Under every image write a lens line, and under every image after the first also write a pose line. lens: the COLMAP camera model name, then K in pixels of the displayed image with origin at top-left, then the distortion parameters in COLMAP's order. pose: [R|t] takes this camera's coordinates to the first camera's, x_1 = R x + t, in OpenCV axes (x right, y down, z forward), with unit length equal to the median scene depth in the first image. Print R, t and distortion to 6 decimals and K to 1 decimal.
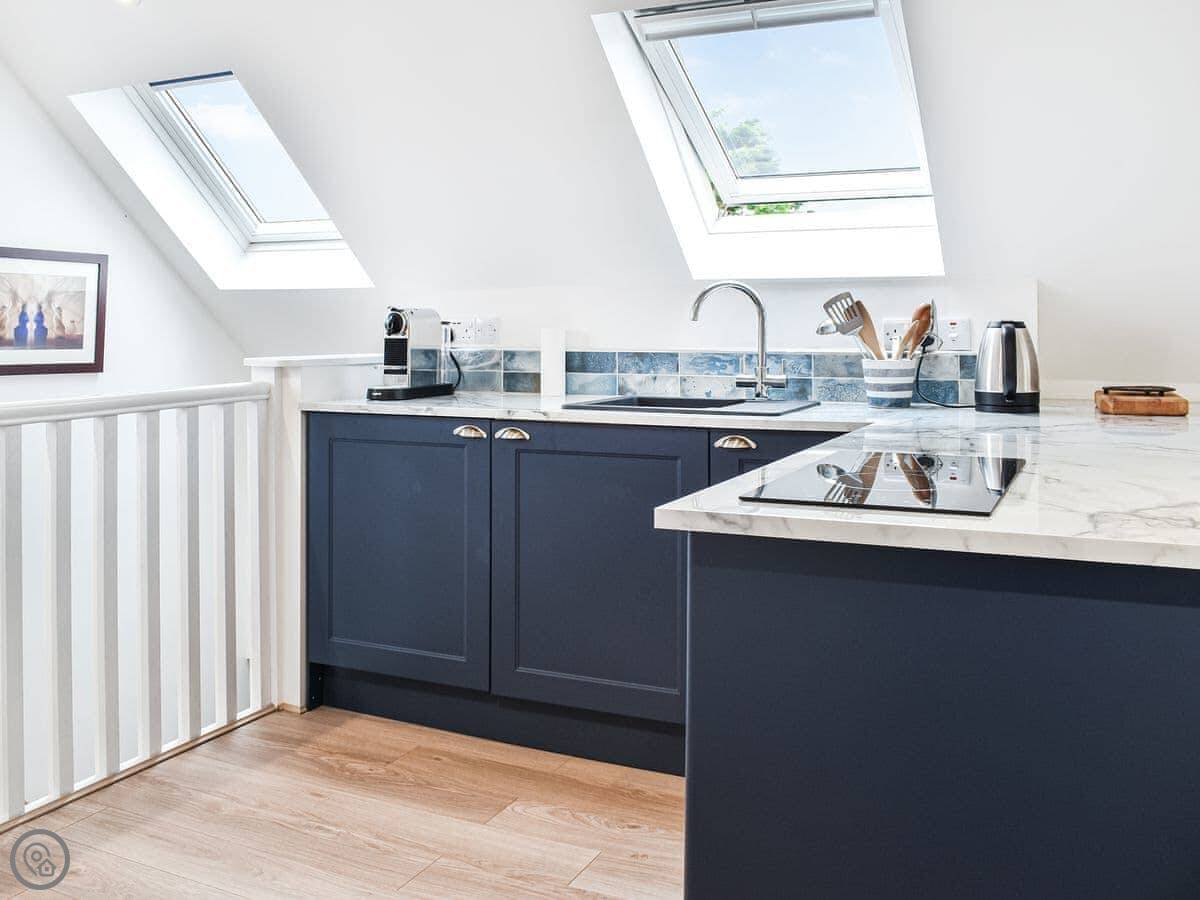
lens RADIAL K [[1109.0, 0, 600.0], [0, 1109.0, 450.0], [0, 0, 1]] dist [-0.077034, -0.000855]
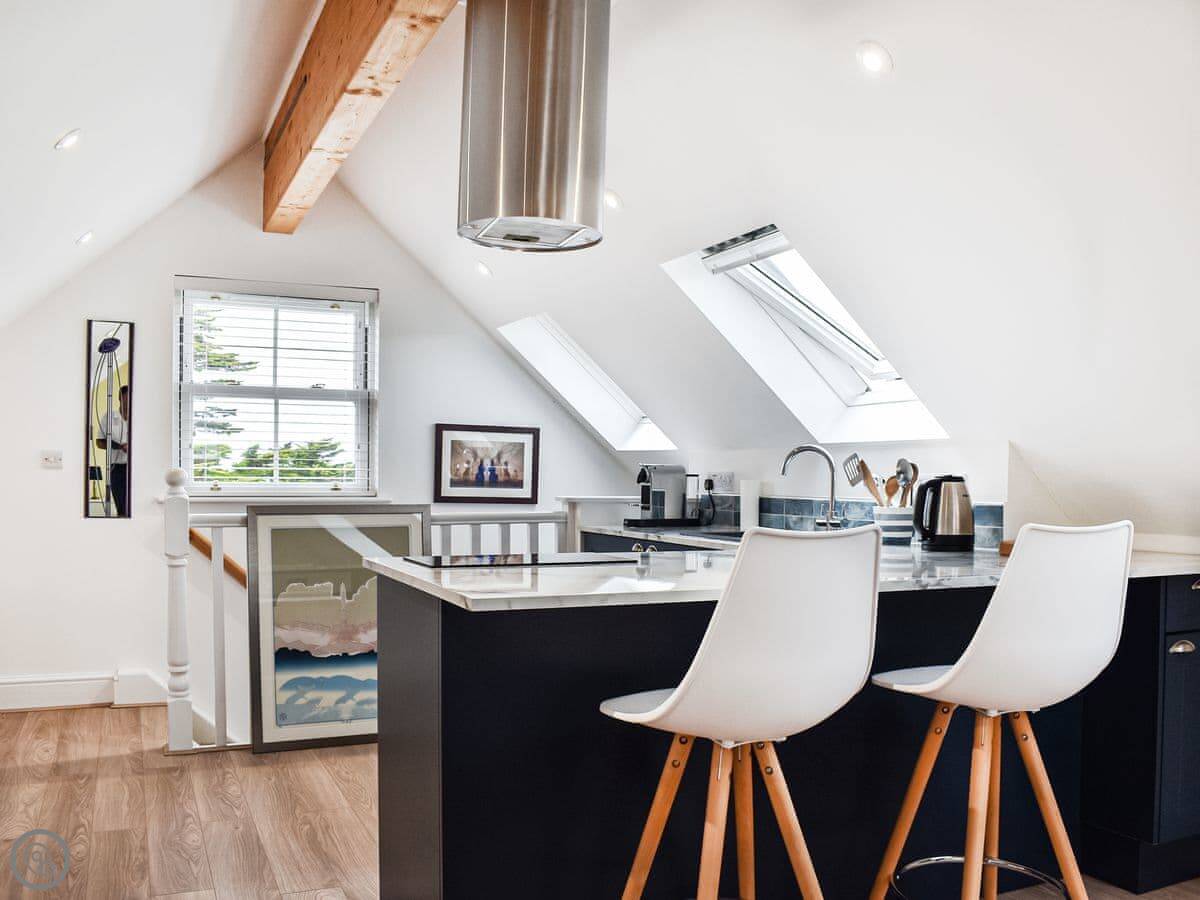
lens RADIAL K [[1109.0, 0, 600.0], [0, 1109.0, 450.0], [0, 0, 1]] dist [-0.077034, -0.000855]
pose [[0.760658, -0.005910, -0.649126, 0.675550], [-0.082582, 0.990953, -0.105793, 0.011478], [0.643878, 0.134079, 0.753288, -0.134062]]
